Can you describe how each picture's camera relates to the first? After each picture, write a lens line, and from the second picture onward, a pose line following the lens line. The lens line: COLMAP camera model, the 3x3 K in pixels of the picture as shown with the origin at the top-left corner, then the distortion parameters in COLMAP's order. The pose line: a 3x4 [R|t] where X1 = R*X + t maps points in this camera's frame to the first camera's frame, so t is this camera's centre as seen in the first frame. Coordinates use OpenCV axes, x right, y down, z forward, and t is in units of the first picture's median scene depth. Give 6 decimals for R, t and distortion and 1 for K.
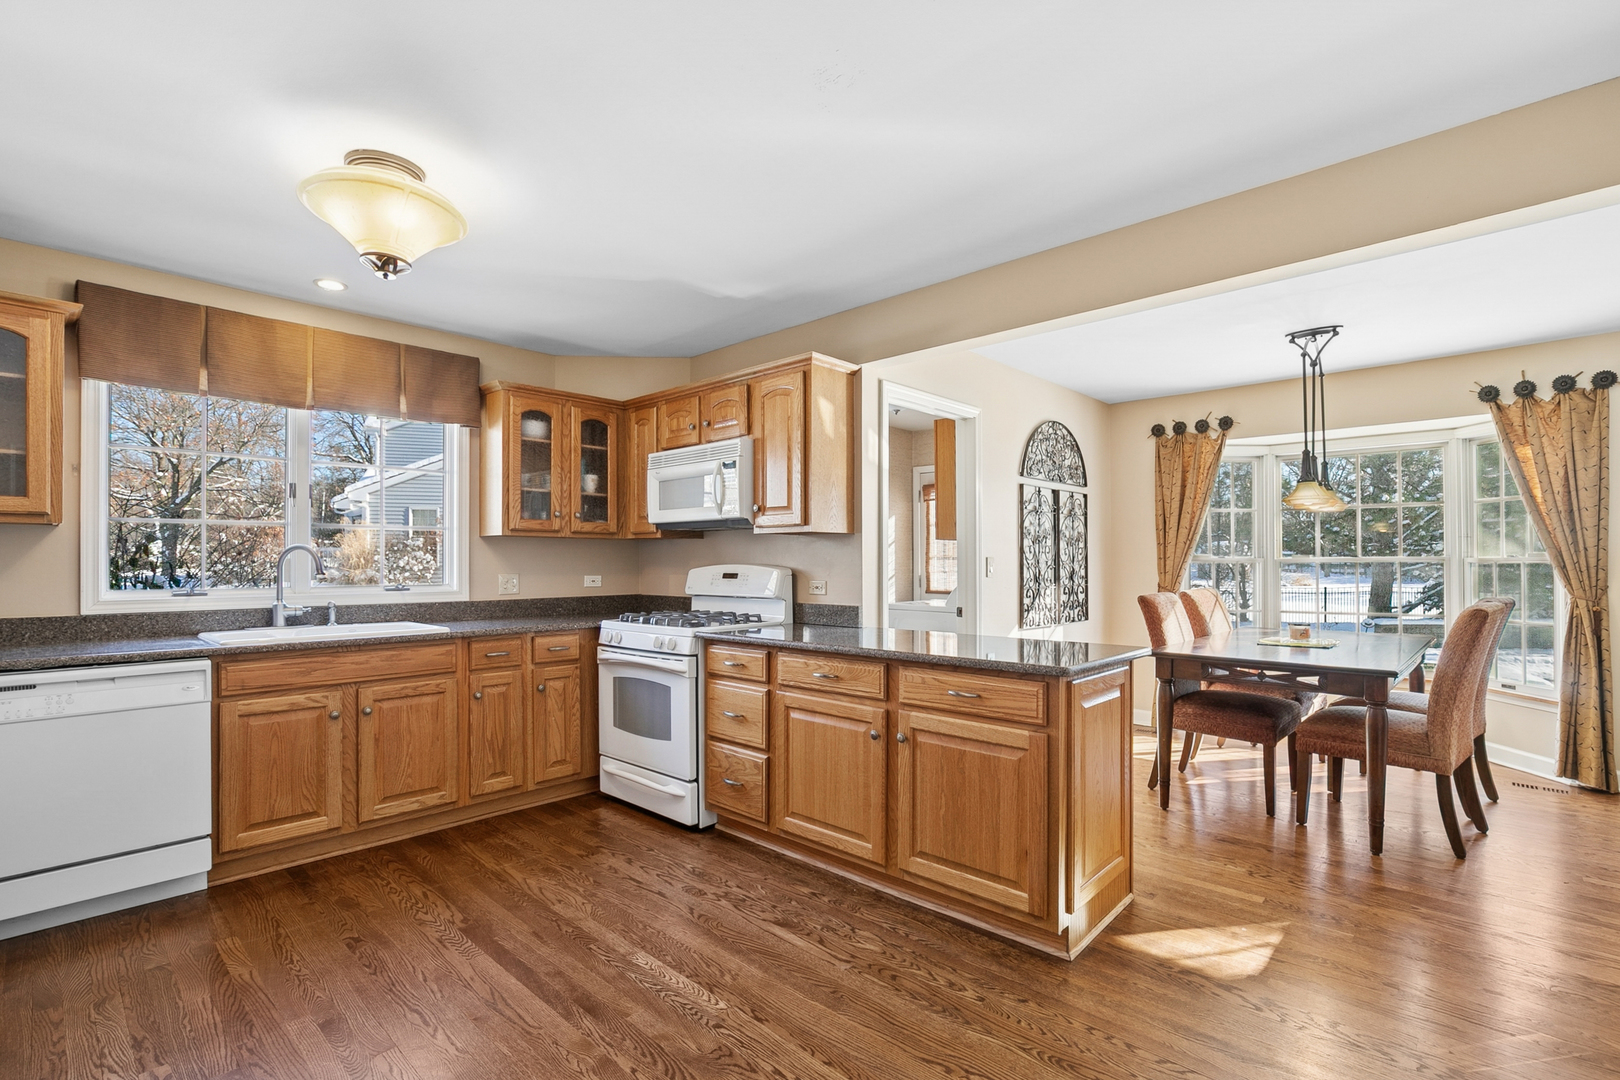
lens RADIAL K [[743.8, 0, 819.0], [0, 743.8, 566.5], [0, 0, 1]] dist [-0.014825, 0.000447]
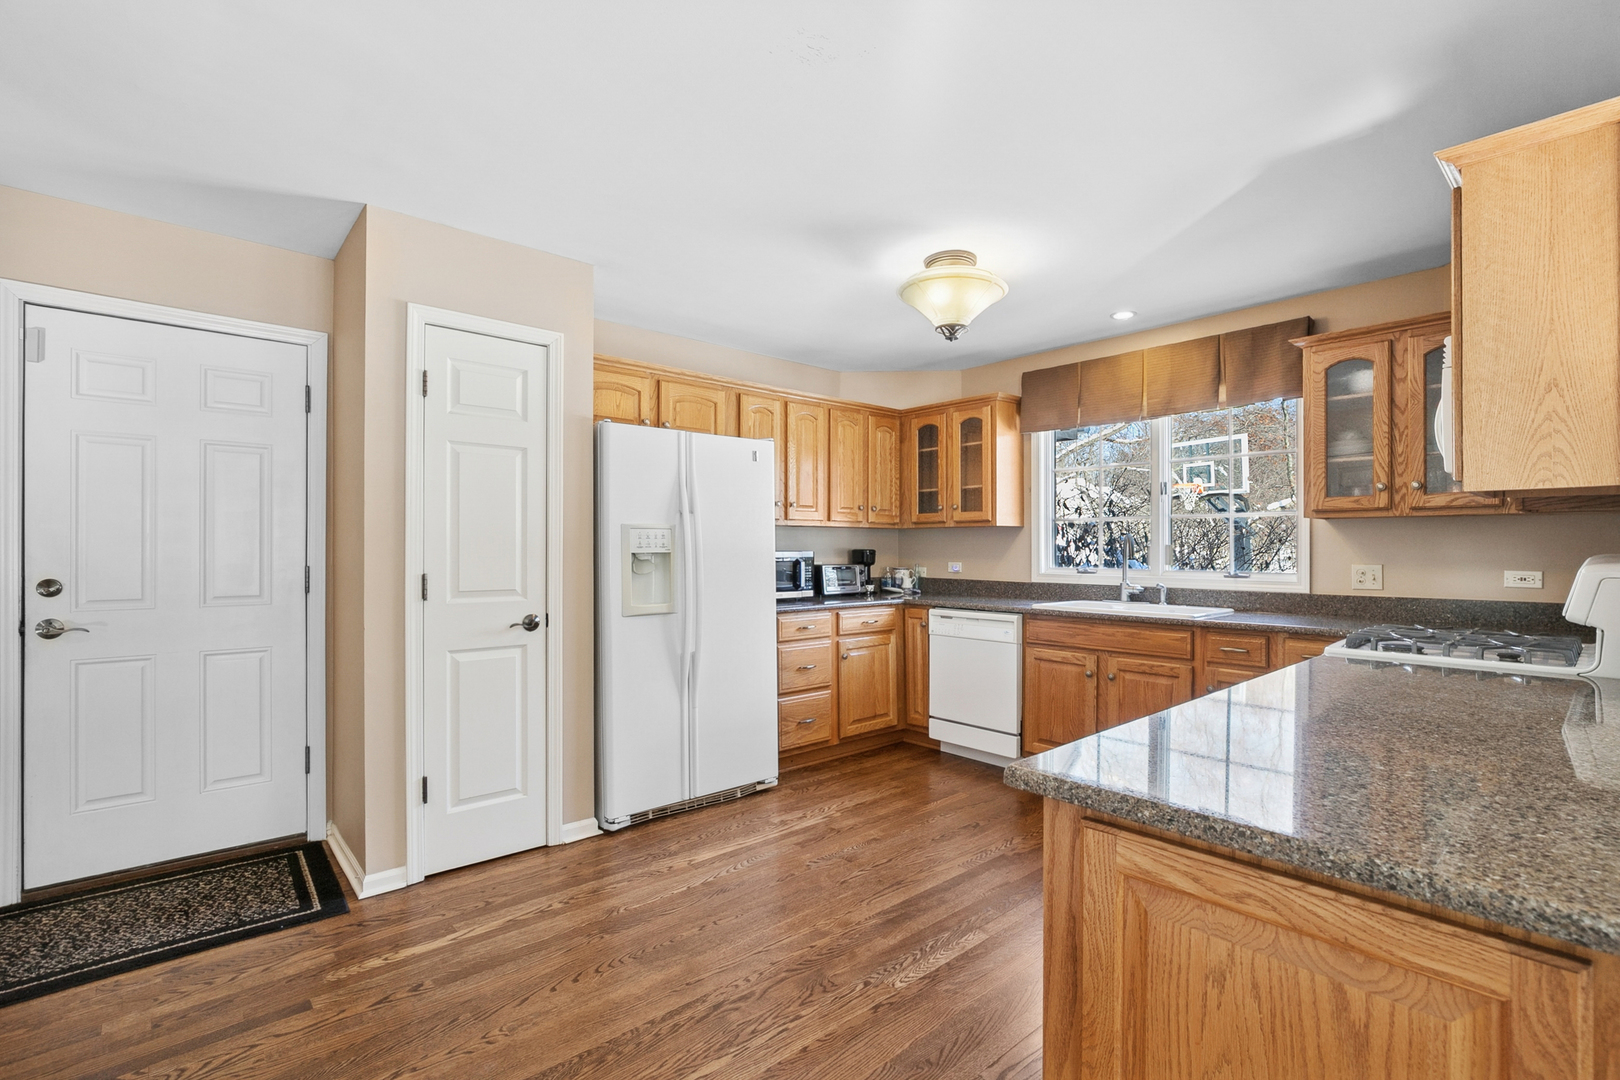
lens RADIAL K [[734.7, 0, 814.9], [0, 734.7, 550.2], [0, 0, 1]] dist [-0.015674, 0.000061]
pose [[-0.093443, 0.002527, -0.995621, 0.575660], [-0.008280, 0.999960, 0.003316, -0.004046], [0.995590, 0.008554, -0.093419, 0.638659]]
